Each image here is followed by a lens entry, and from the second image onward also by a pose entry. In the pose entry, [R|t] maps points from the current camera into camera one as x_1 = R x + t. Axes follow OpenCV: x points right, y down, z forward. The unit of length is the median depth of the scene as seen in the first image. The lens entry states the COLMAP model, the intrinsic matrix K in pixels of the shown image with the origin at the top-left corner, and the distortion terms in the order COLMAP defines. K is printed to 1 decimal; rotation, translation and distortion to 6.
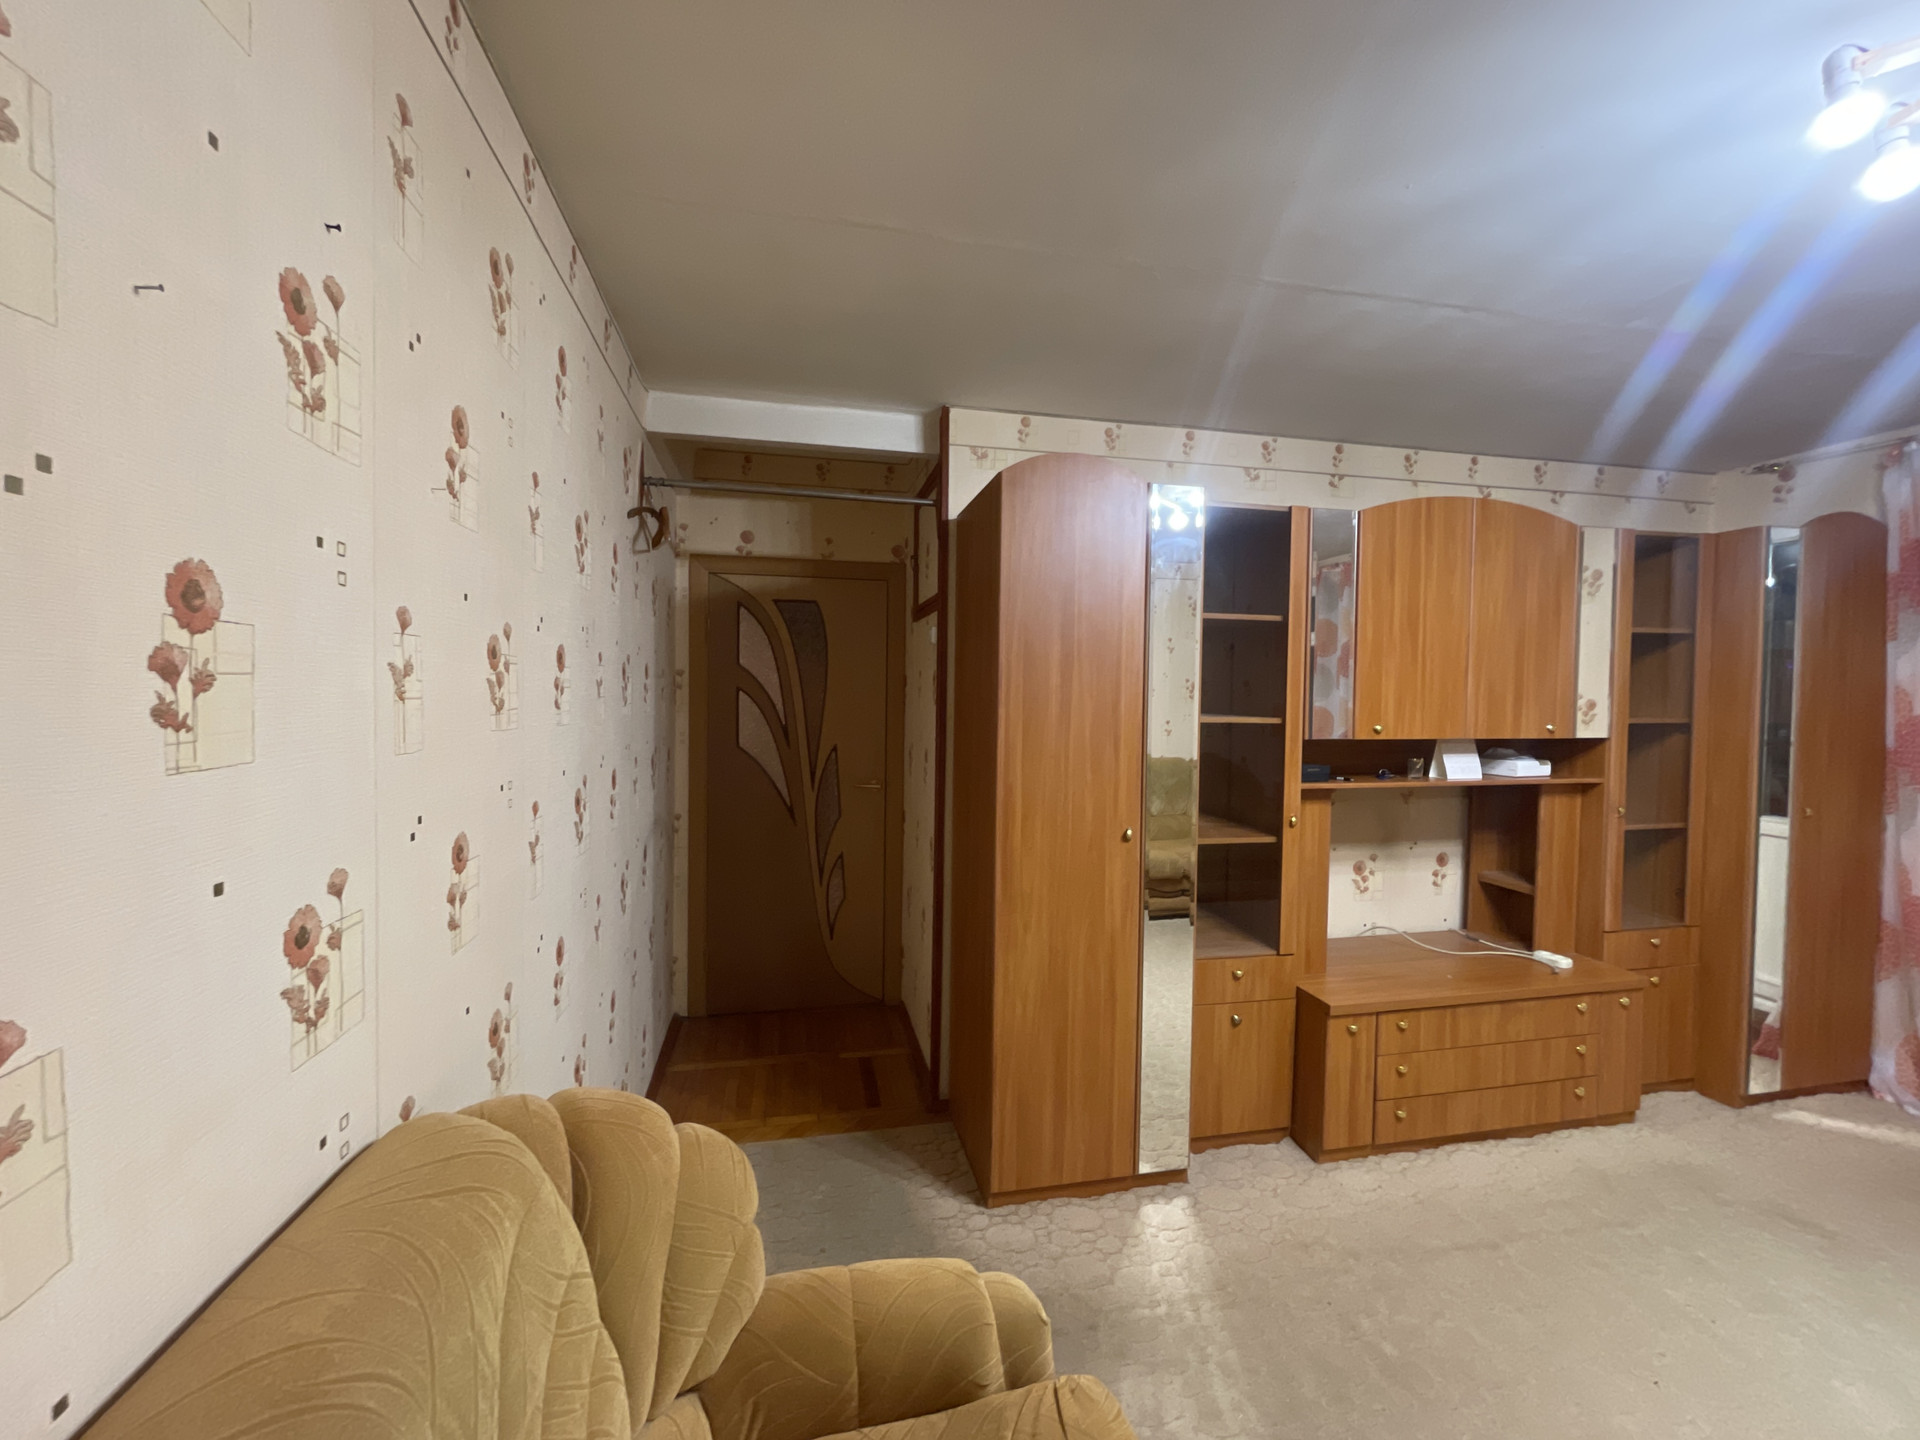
lens RADIAL K [[814.1, 0, 960.9], [0, 814.1, 700.6], [0, 0, 1]] dist [-0.001493, -0.000190]
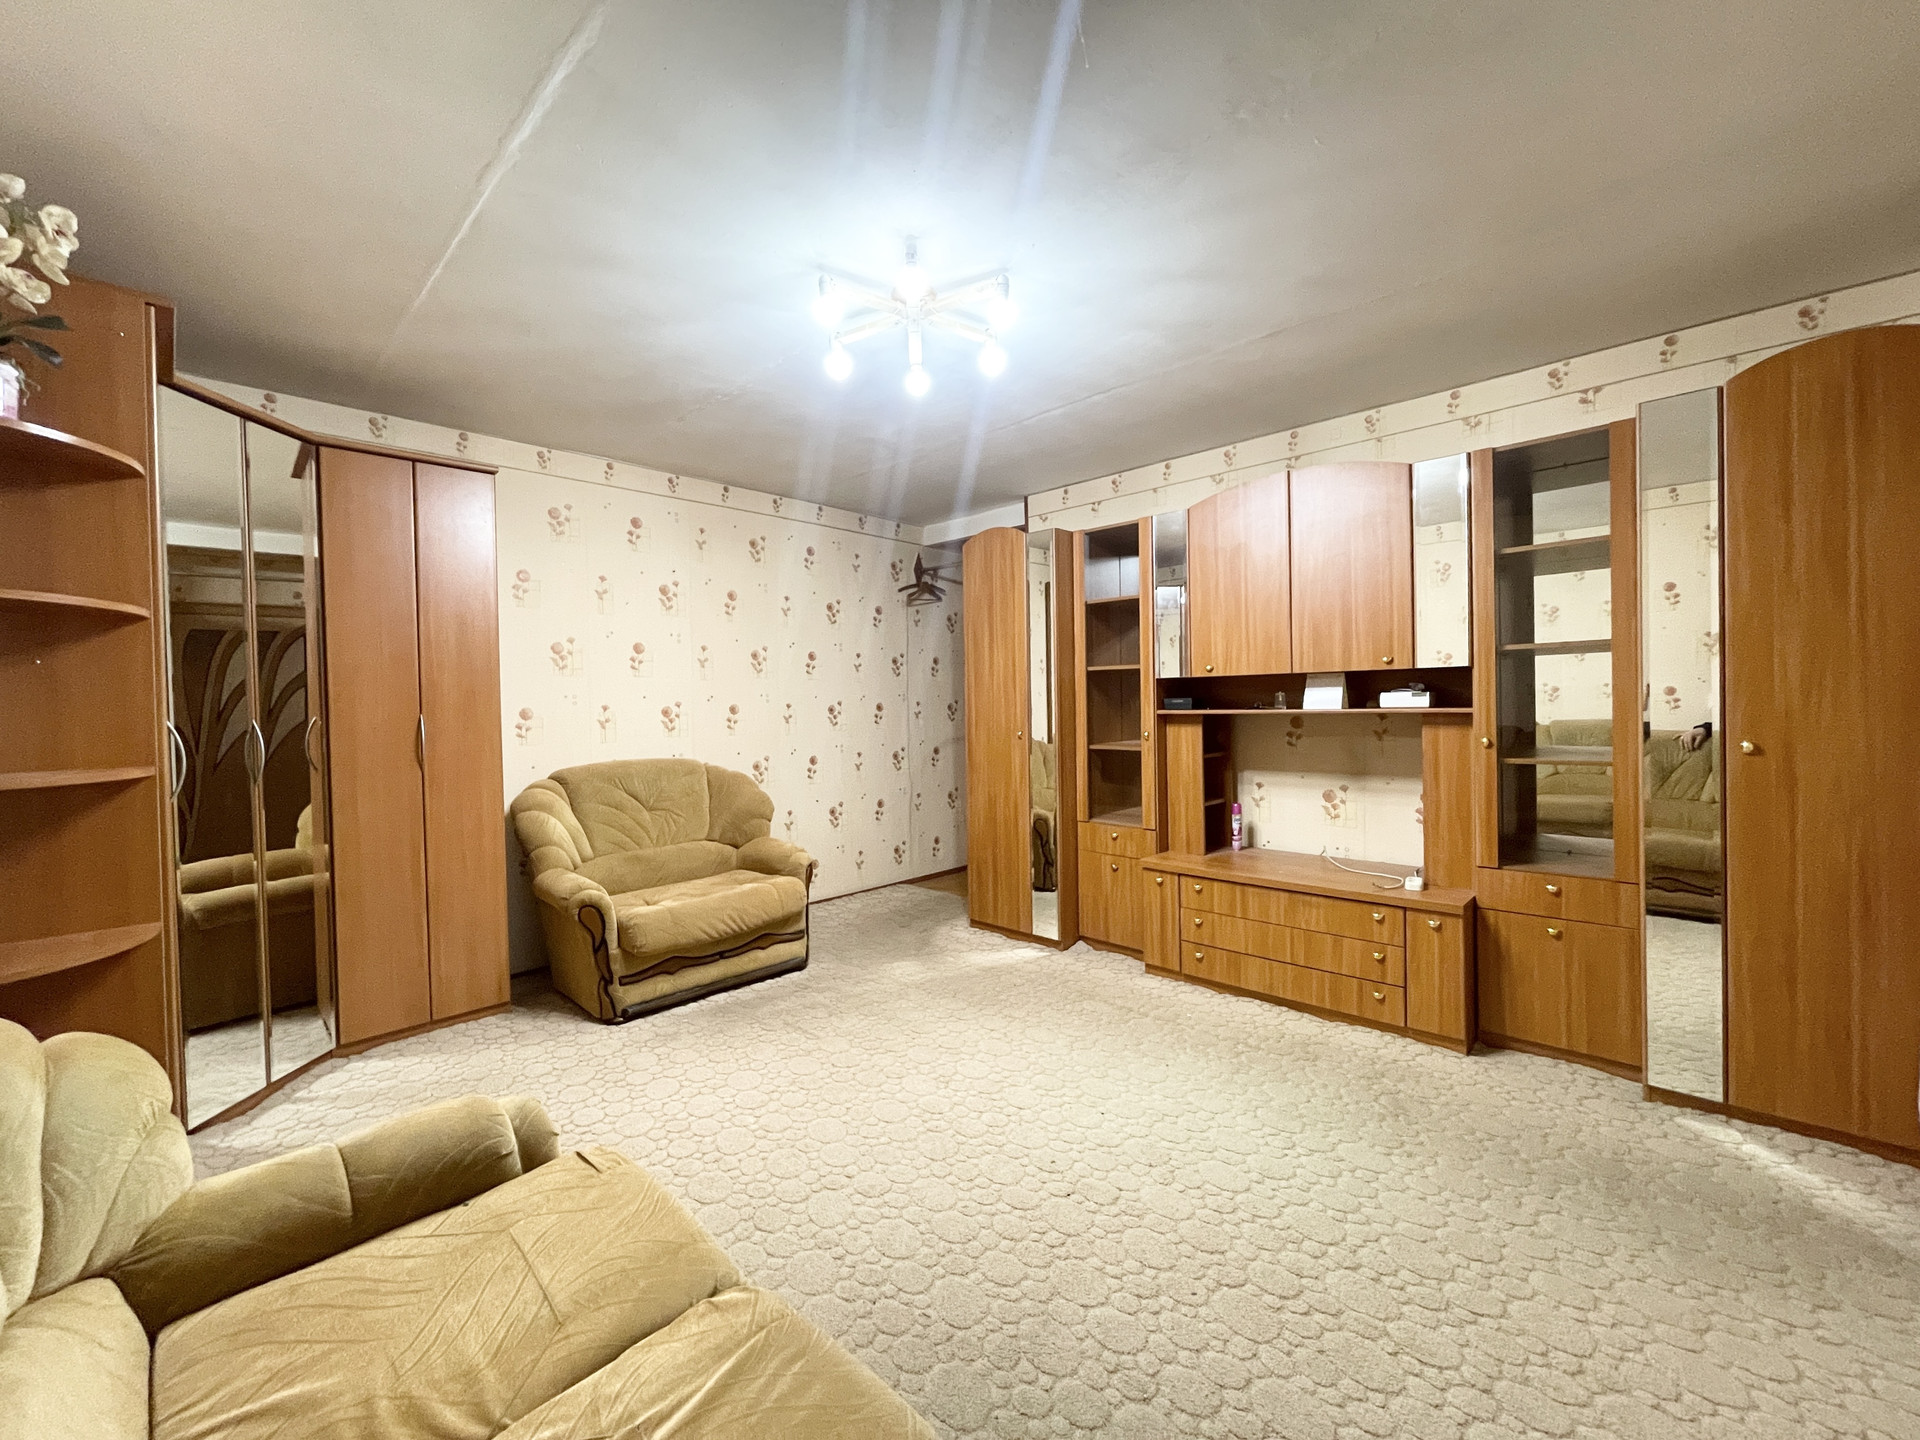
lens RADIAL K [[781.3, 0, 957.1], [0, 781.3, 714.8], [0, 0, 1]] dist [-0.003295, -0.000421]
pose [[0.544198, -0.008148, -0.838918, 1.242669], [0.008452, 0.999955, -0.004229, 0.103559], [0.838915, -0.004790, 0.544242, -0.023236]]
